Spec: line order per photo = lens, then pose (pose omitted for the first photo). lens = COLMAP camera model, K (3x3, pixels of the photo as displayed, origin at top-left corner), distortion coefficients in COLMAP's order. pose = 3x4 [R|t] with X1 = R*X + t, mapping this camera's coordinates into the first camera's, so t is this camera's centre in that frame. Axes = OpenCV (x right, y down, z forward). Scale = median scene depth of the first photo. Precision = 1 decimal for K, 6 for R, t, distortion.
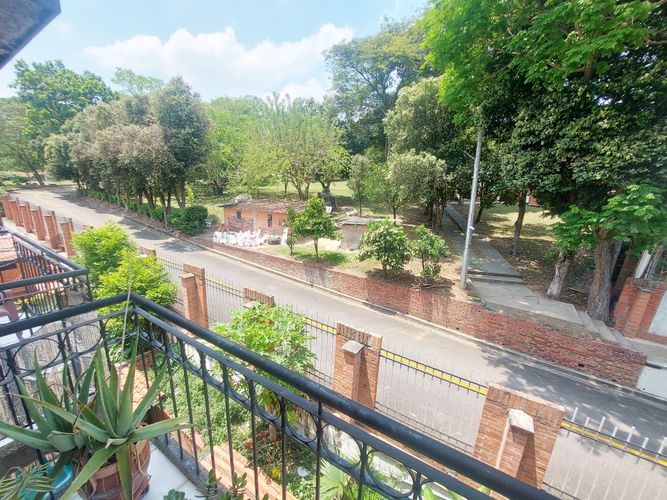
lens RADIAL K [[265.8, 0, 330.2], [0, 265.8, 249.8], [0, 0, 1]] dist [-0.001968, -0.000071]
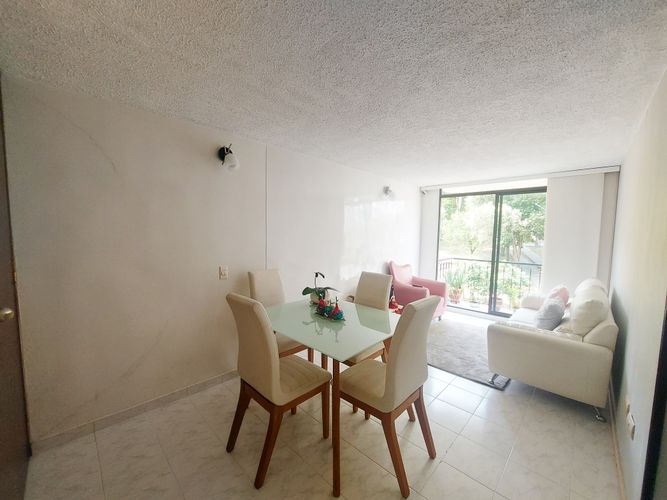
lens RADIAL K [[265.8, 0, 336.9], [0, 265.8, 253.0], [0, 0, 1]] dist [-0.001968, -0.000071]
pose [[0.980062, -0.006901, -0.198570, -0.149997], [-0.024365, 0.987680, -0.154580, 0.072157], [0.197191, 0.156337, 0.967820, -0.319365]]
